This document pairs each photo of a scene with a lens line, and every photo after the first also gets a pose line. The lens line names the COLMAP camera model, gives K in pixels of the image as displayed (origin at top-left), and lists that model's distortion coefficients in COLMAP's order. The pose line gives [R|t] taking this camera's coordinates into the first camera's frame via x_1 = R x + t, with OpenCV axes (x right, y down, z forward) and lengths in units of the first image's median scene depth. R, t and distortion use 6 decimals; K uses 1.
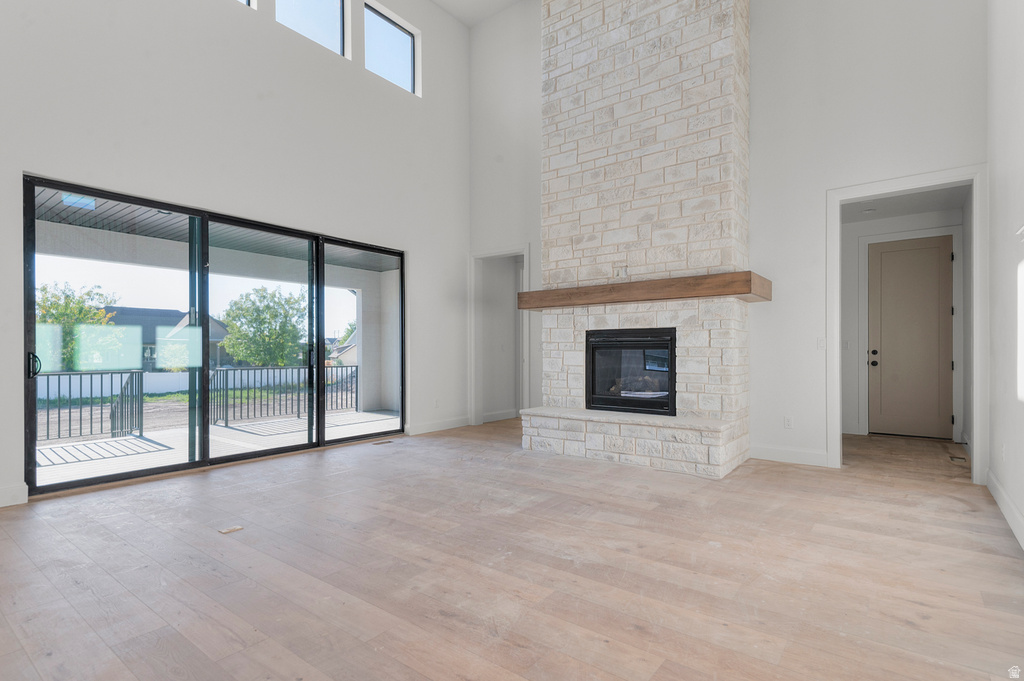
lens RADIAL K [[499.5, 0, 530.8], [0, 499.5, 352.9], [0, 0, 1]] dist [0.016493, 0.000525]
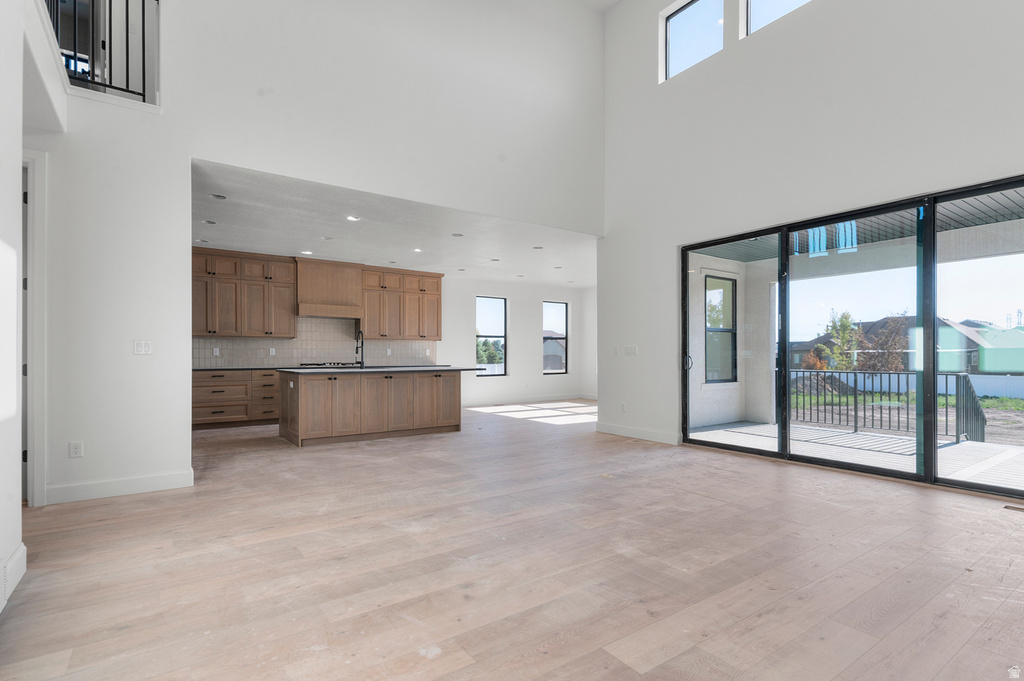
lens RADIAL K [[499.5, 0, 512.9], [0, 499.5, 349.5], [0, 0, 1]] dist [0.016493, 0.000525]
pose [[-0.312384, -0.005999, -0.949937, 0.762504], [0.001275, 0.999977, -0.006734, -0.007274], [0.949955, -0.003314, -0.312369, 1.039962]]
